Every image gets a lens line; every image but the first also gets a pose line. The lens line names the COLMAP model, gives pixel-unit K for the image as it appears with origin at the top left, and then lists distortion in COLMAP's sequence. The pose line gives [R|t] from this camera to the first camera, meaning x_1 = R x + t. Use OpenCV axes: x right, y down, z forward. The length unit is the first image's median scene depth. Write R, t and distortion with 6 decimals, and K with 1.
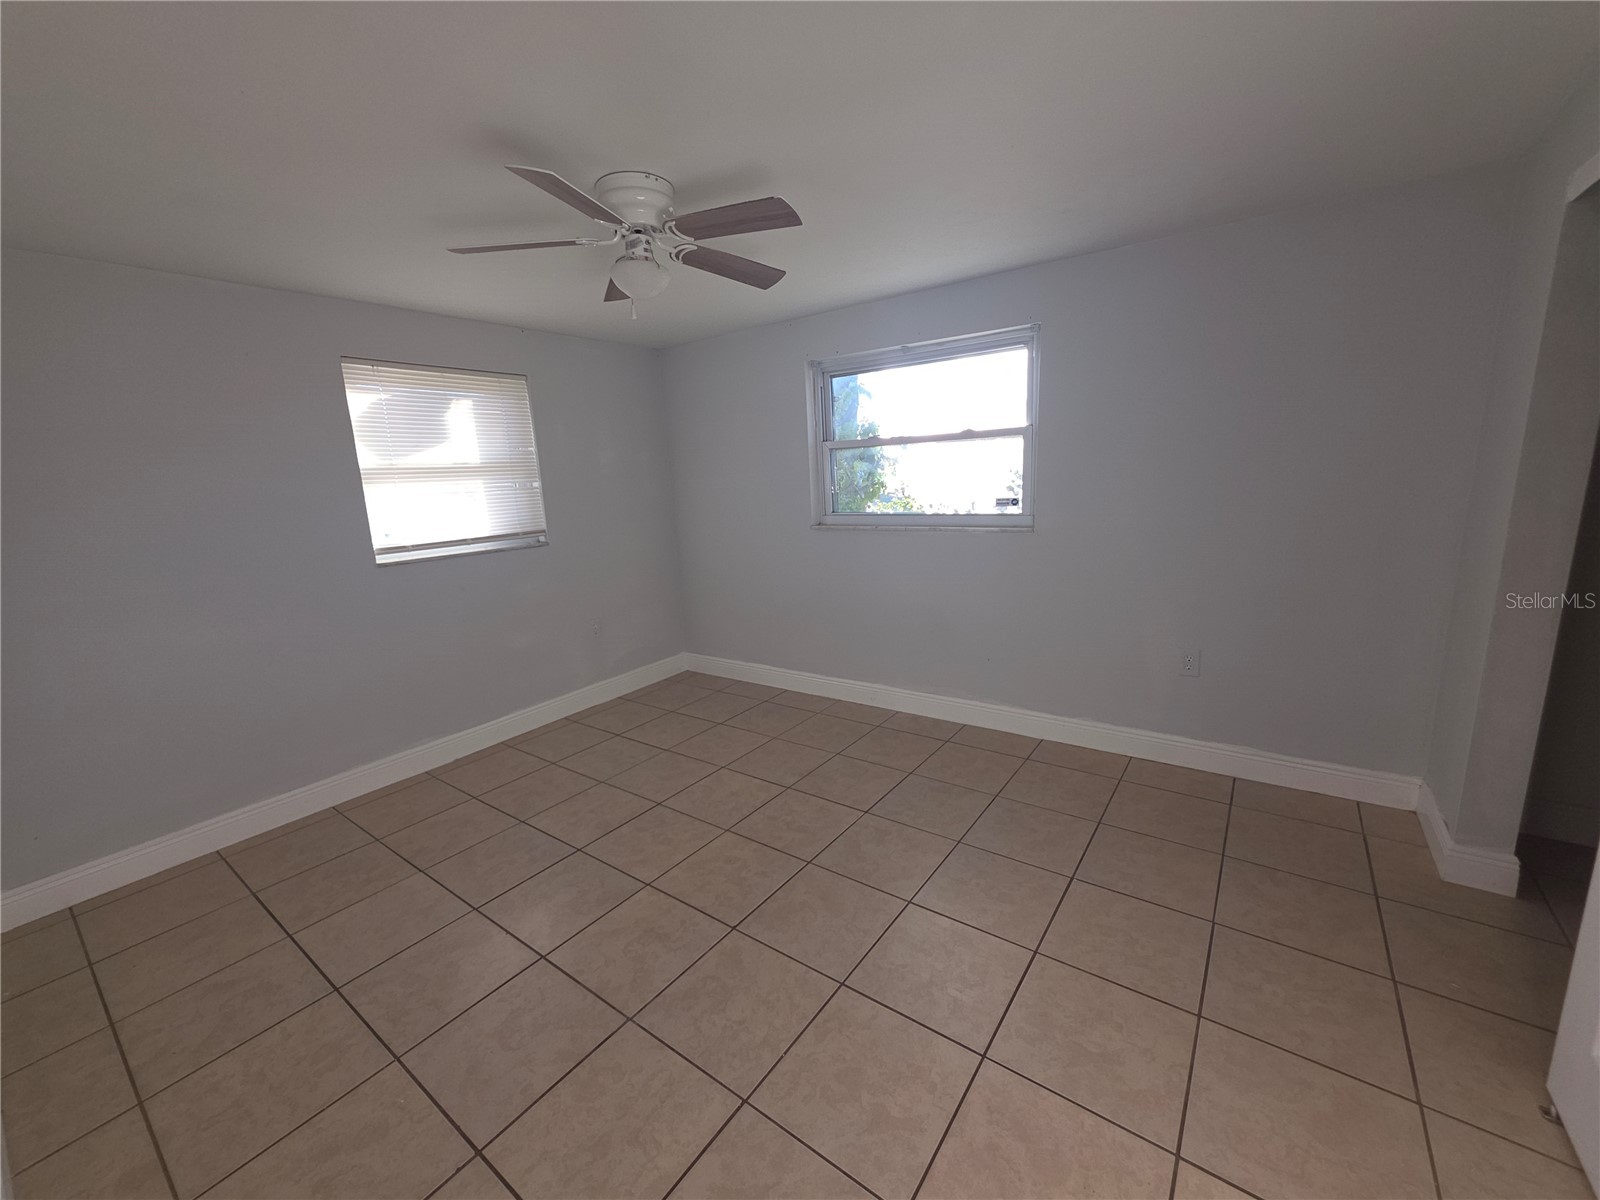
lens RADIAL K [[646.8, 0, 810.5], [0, 646.8, 600.4], [0, 0, 1]] dist [-0.001532, -0.000070]
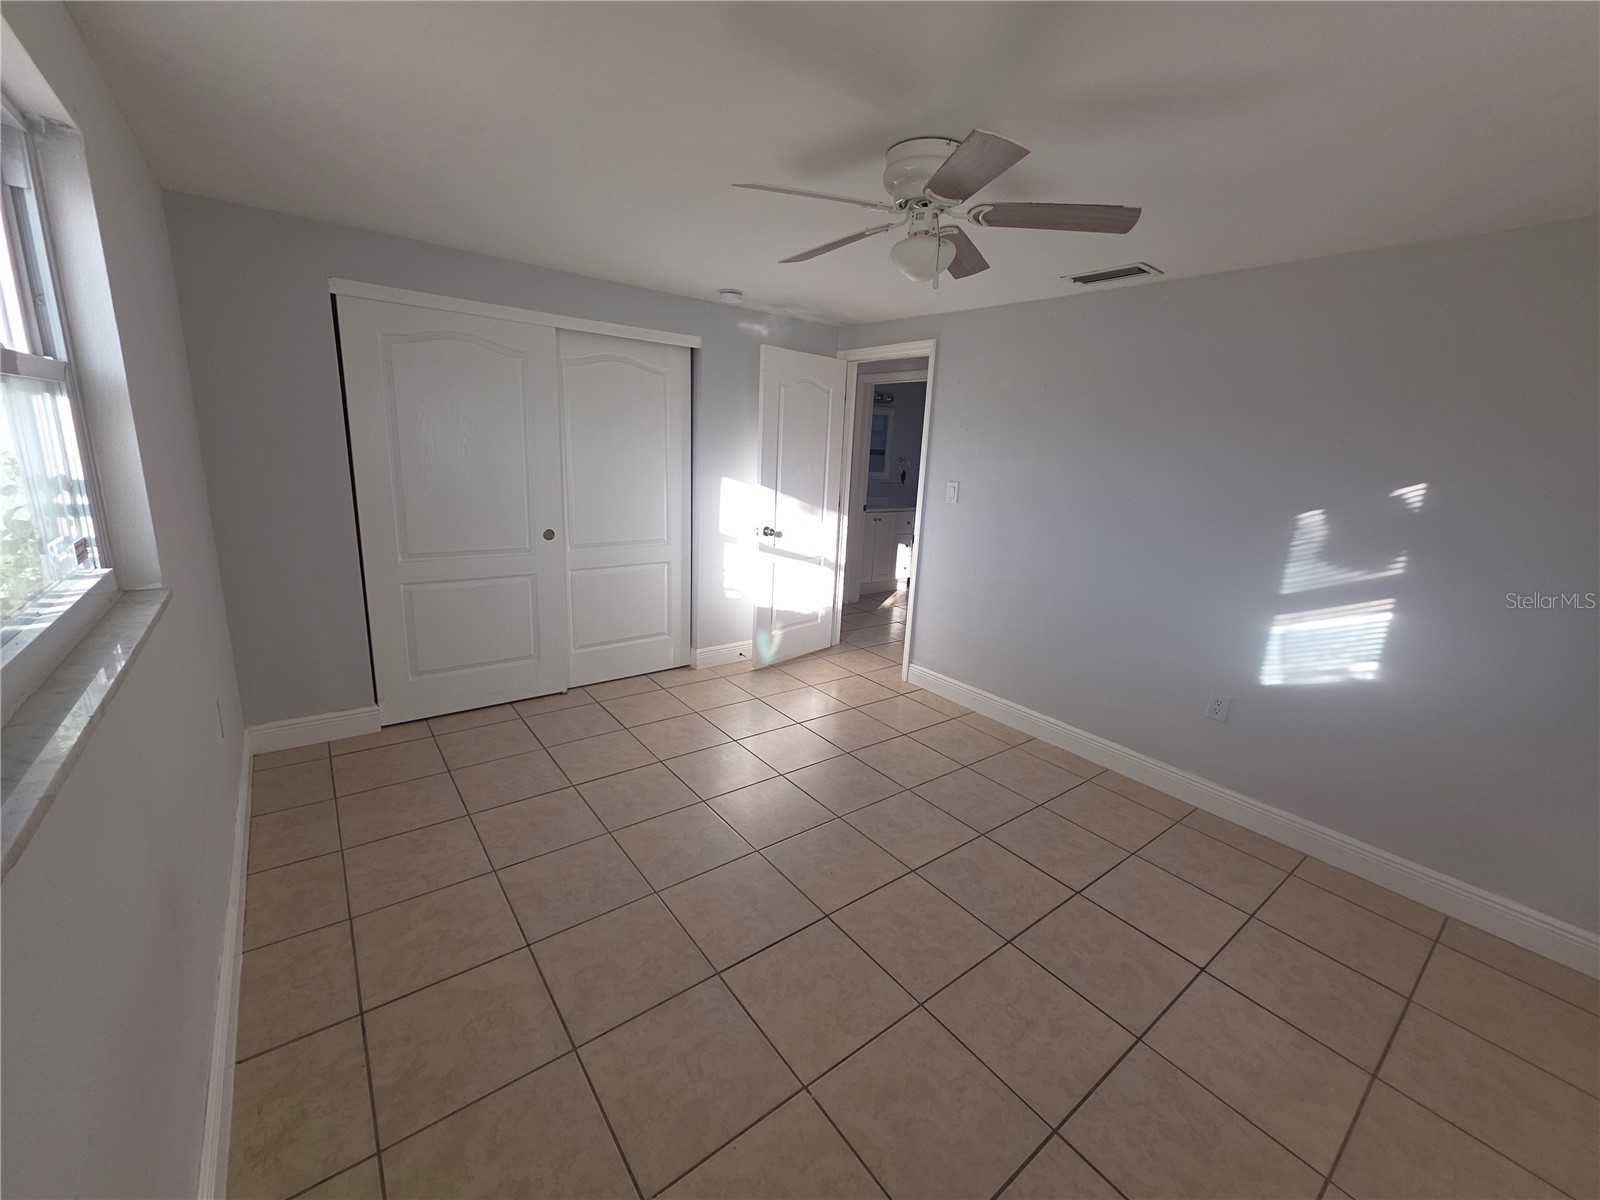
lens RADIAL K [[646.8, 0, 802.8], [0, 646.8, 595.7], [0, 0, 1]] dist [-0.001532, -0.000070]
pose [[-0.959218, -0.065871, 0.274886, -0.309908], [0.051887, 0.914914, 0.400300, -0.349315], [-0.277865, 0.398238, -0.874184, 1.628439]]
